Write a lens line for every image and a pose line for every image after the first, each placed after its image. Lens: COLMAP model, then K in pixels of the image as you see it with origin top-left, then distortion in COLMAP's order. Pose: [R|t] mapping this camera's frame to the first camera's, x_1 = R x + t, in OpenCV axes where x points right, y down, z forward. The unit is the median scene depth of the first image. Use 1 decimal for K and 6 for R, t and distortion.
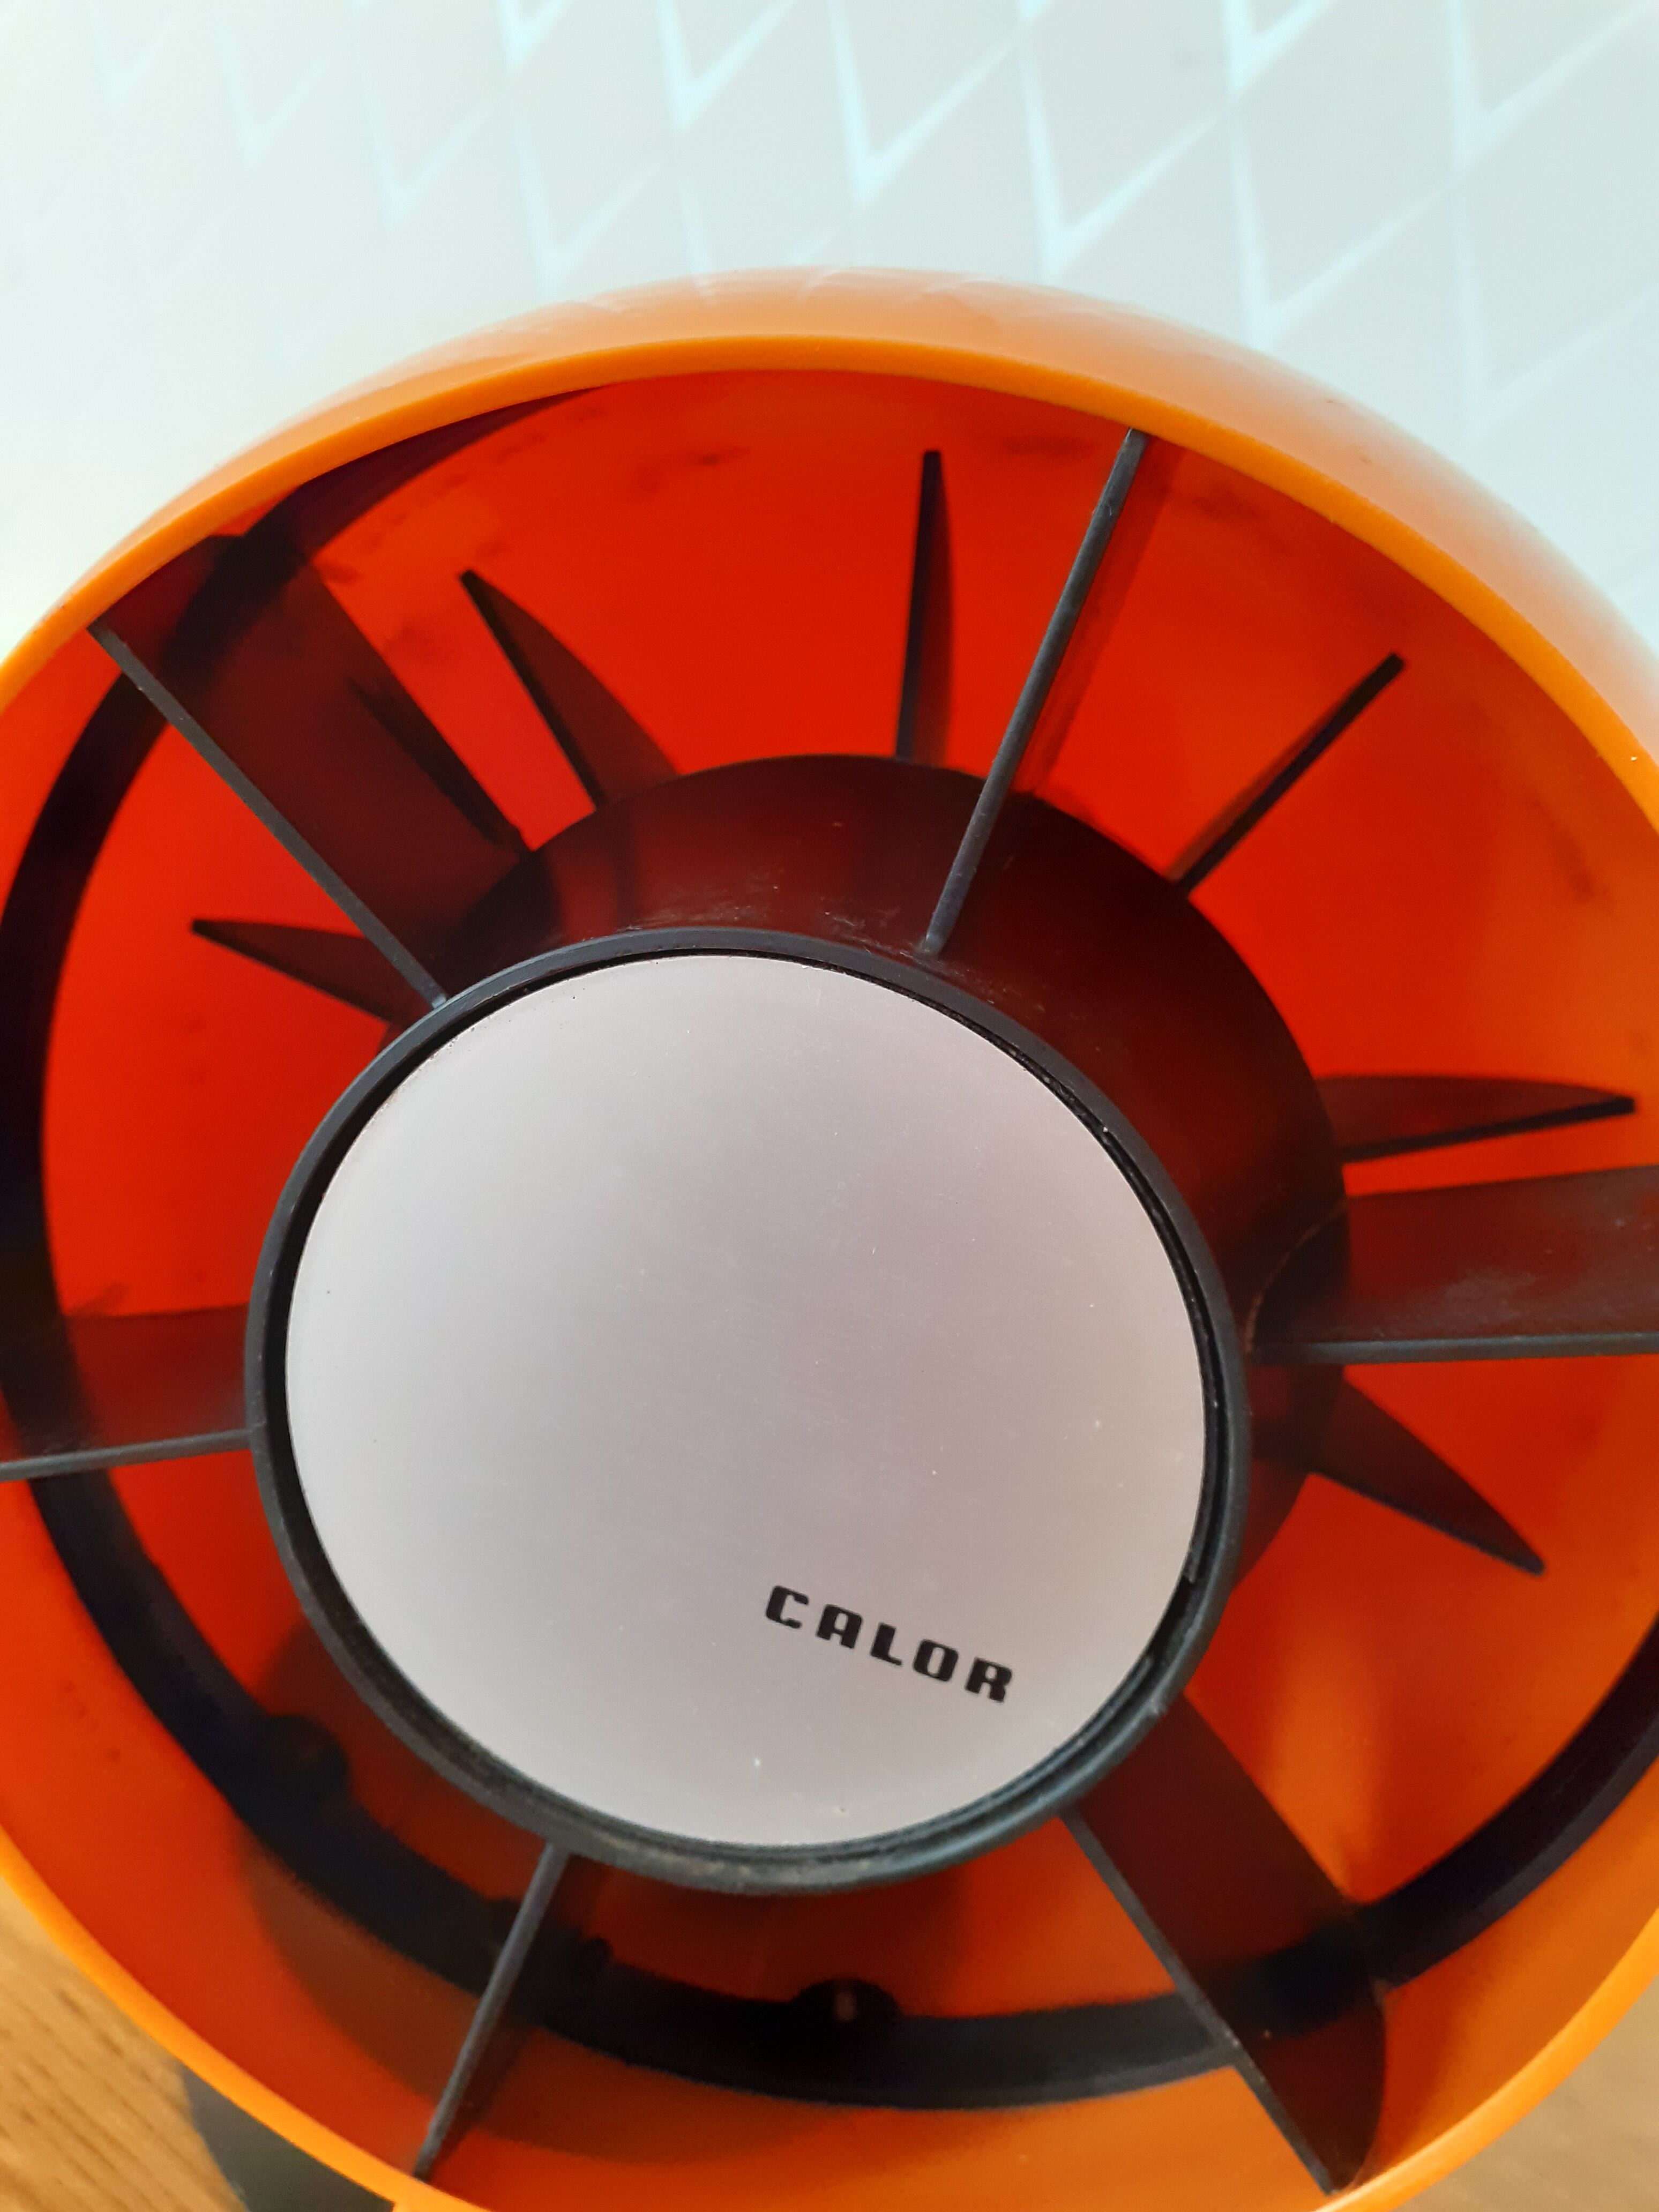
lens RADIAL K [[1768.4, 0, 829.5], [0, 1768.4, 1106.0], [0, 0, 1]] dist [-0.003041, -0.001316]
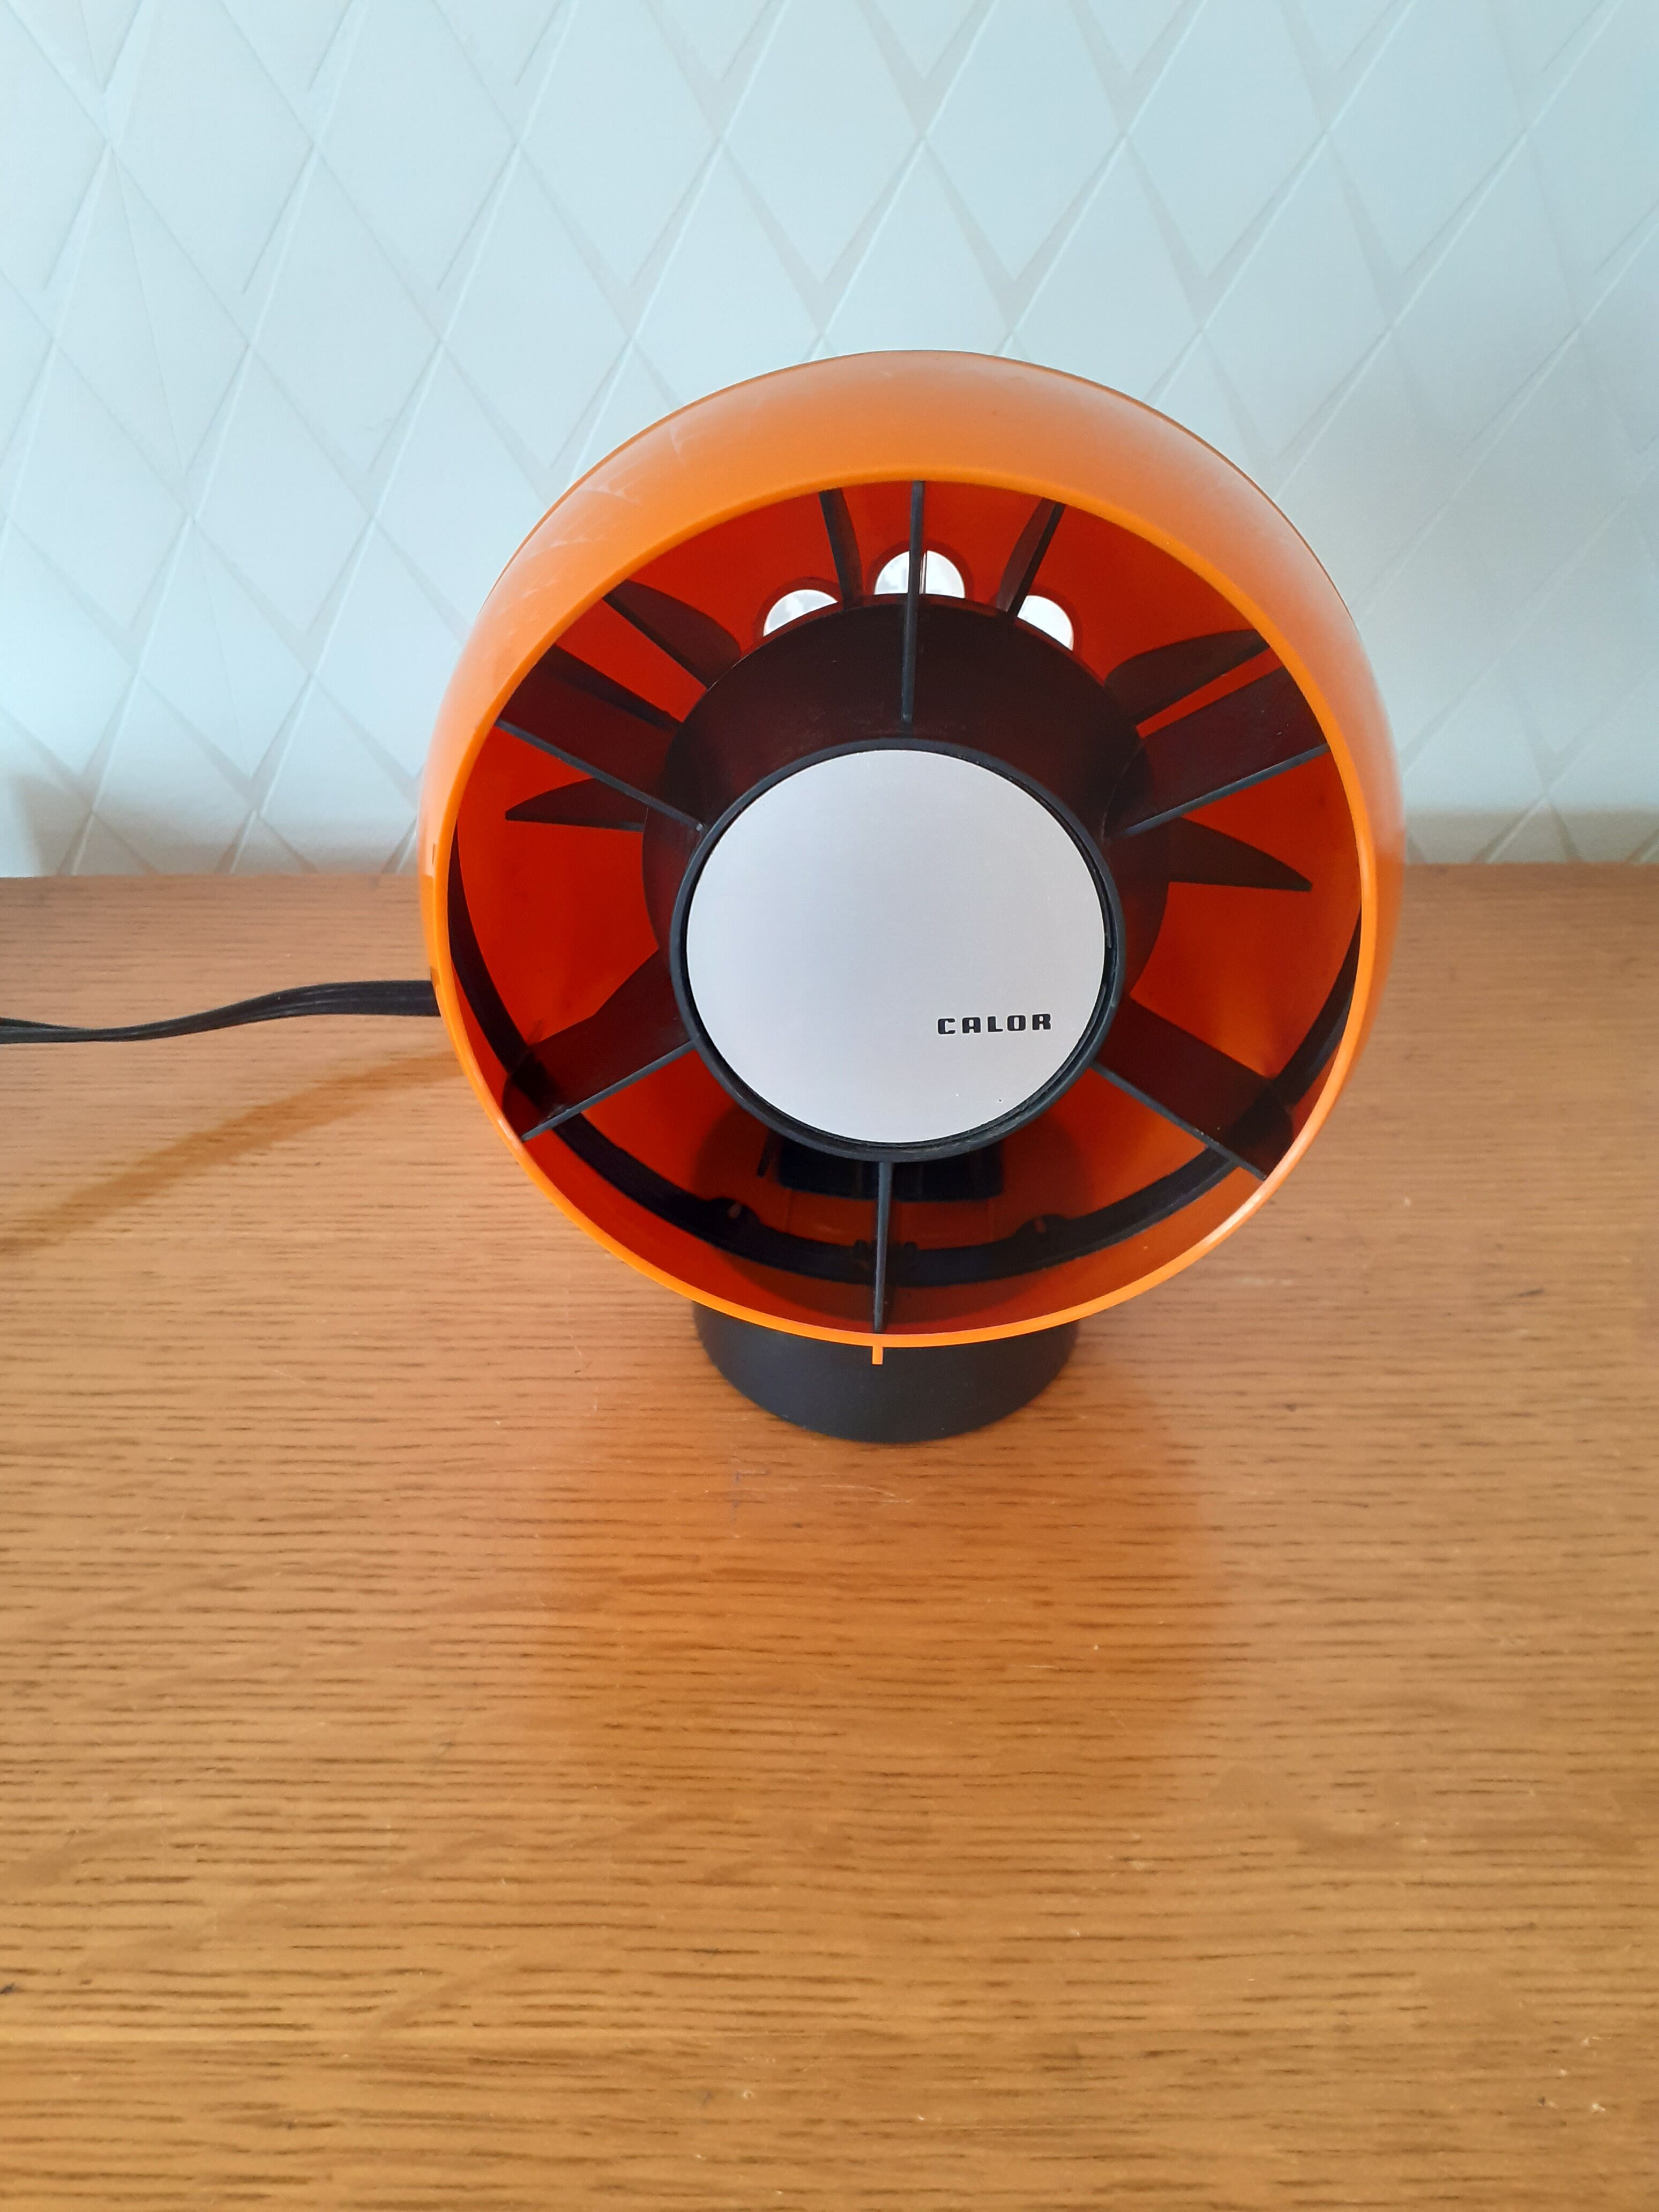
lens RADIAL K [[1768.4, 0, 829.5], [0, 1768.4, 1106.0], [0, 0, 1]] dist [-0.003041, -0.001316]
pose [[0.931865, -0.359469, -0.049089, -0.088753], [0.360962, 0.904984, 0.225191, -0.183048], [-0.036525, -0.227567, 0.973077, -1.199997]]
